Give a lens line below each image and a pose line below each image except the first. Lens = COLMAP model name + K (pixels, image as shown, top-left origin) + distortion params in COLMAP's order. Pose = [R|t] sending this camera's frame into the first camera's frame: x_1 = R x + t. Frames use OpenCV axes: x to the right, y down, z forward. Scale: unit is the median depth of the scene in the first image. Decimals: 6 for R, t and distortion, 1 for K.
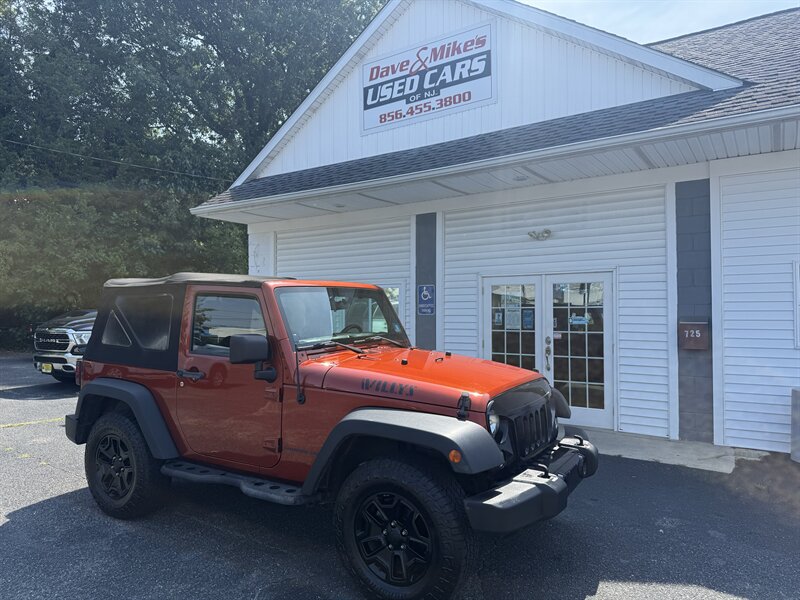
lens RADIAL K [[578.7, 0, 397.6], [0, 578.7, 299.4], [0, 0, 1]] dist [0.087008, -0.115025]
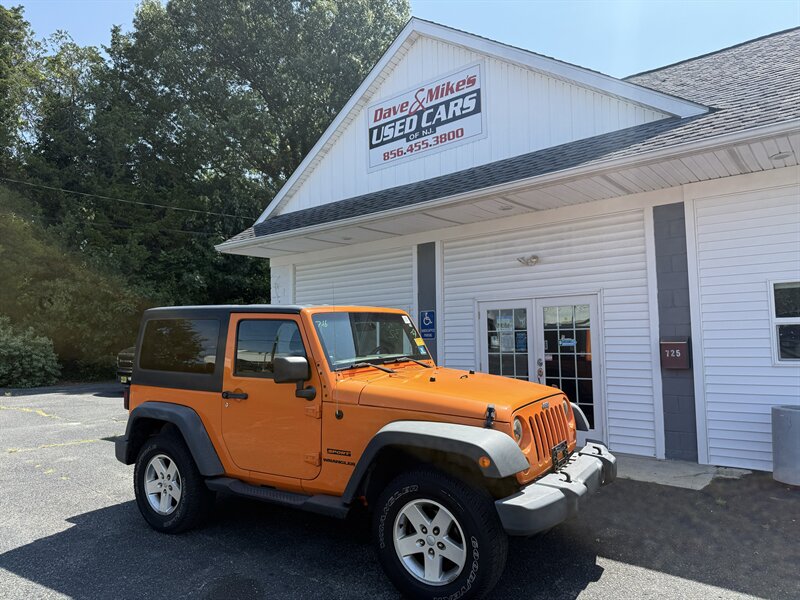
lens RADIAL K [[575.6, 0, 400.0], [0, 575.6, 300.0], [0, 0, 1]] dist [0.127734, -0.185038]
pose [[0.995475, -0.023210, -0.092151, 0.098675], [0.018849, 0.998674, -0.047916, 0.004619], [0.093140, 0.045962, 0.994592, -0.046274]]
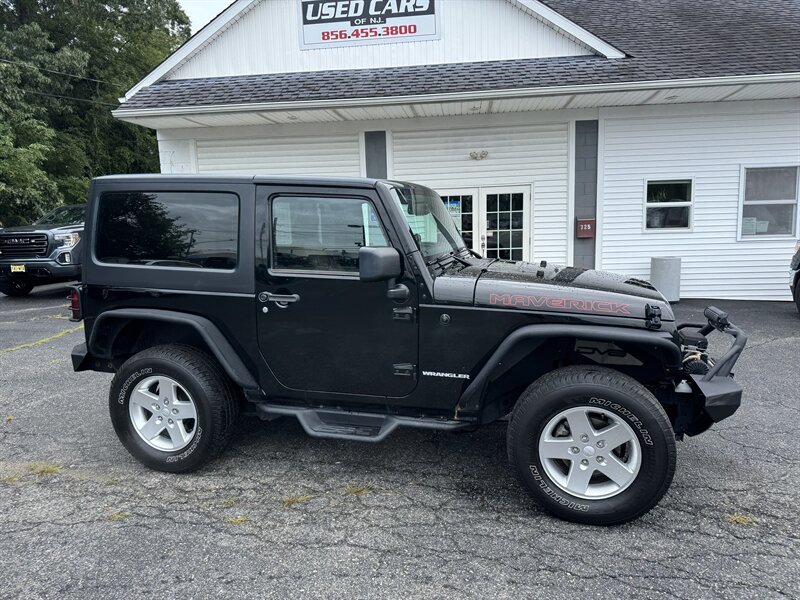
lens RADIAL K [[578.7, 0, 397.6], [0, 578.7, 299.4], [0, 0, 1]] dist [0.087008, -0.115025]
pose [[0.869567, -0.089323, 0.485669, -0.510016], [0.015652, 0.987996, 0.153684, 0.002914], [-0.493567, -0.126037, 0.860527, -0.052470]]
